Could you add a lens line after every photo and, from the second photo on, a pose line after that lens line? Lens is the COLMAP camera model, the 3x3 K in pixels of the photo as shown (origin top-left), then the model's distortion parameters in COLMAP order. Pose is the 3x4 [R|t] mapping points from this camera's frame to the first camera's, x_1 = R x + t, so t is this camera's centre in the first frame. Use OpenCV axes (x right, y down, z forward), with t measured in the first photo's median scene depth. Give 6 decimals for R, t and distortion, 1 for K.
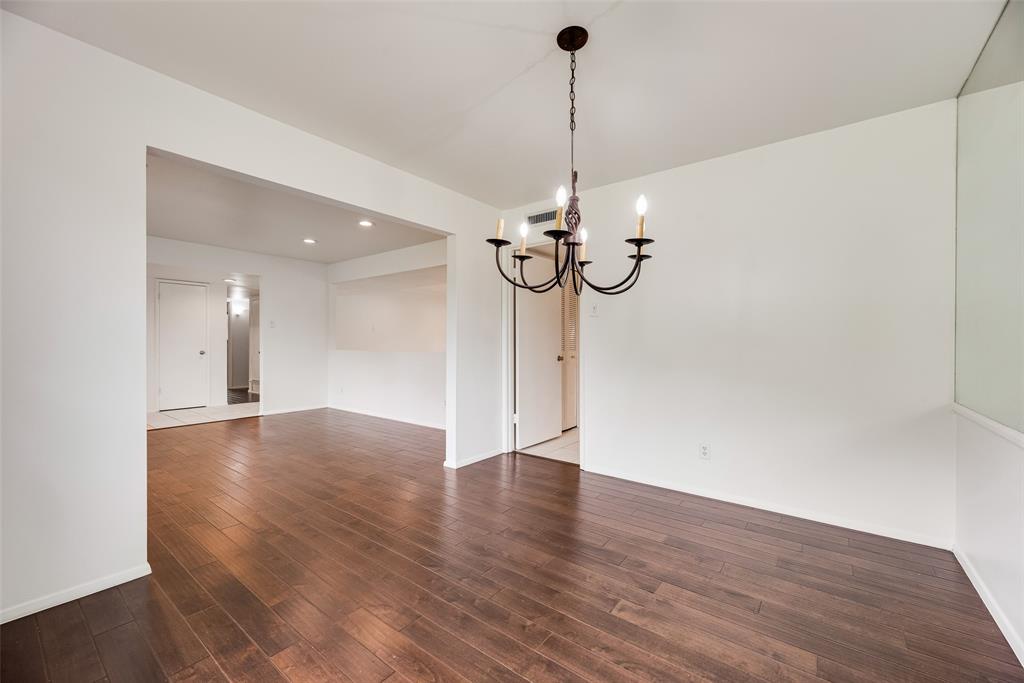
lens RADIAL K [[412.7, 0, 511.2], [0, 412.7, 341.6], [0, 0, 1]] dist [0.001156, -0.000061]
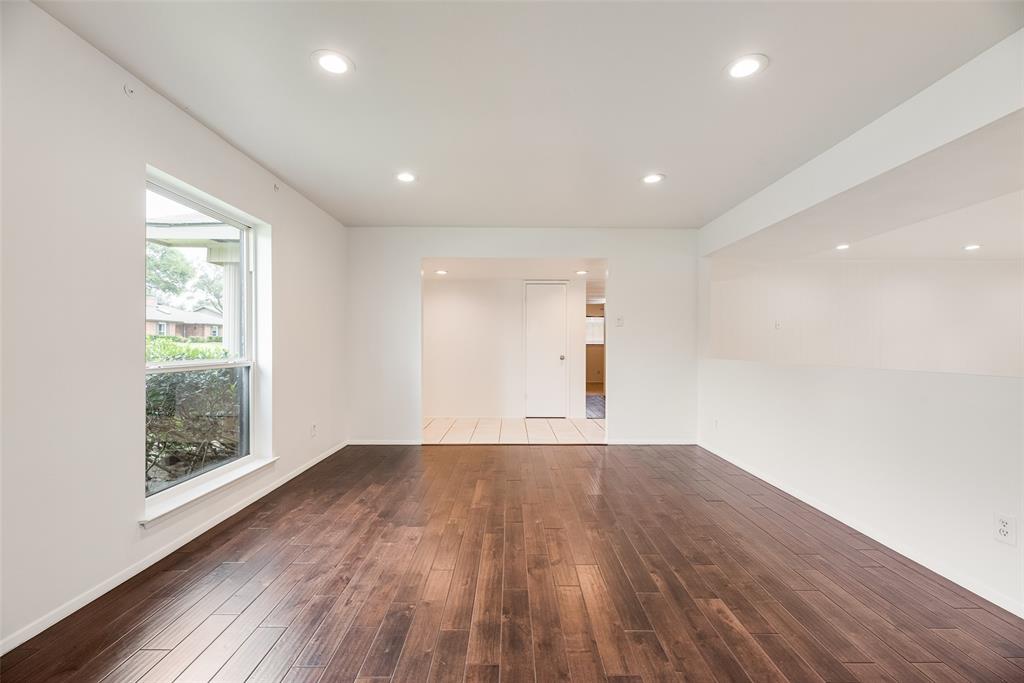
lens RADIAL K [[412.7, 0, 511.8], [0, 412.7, 341.6], [0, 0, 1]] dist [0.001156, -0.000061]
pose [[0.619657, -0.004752, -0.784858, -0.112211], [-0.004632, 0.999942, -0.009711, 0.001273], [0.784859, 0.009653, 0.619599, 0.365162]]
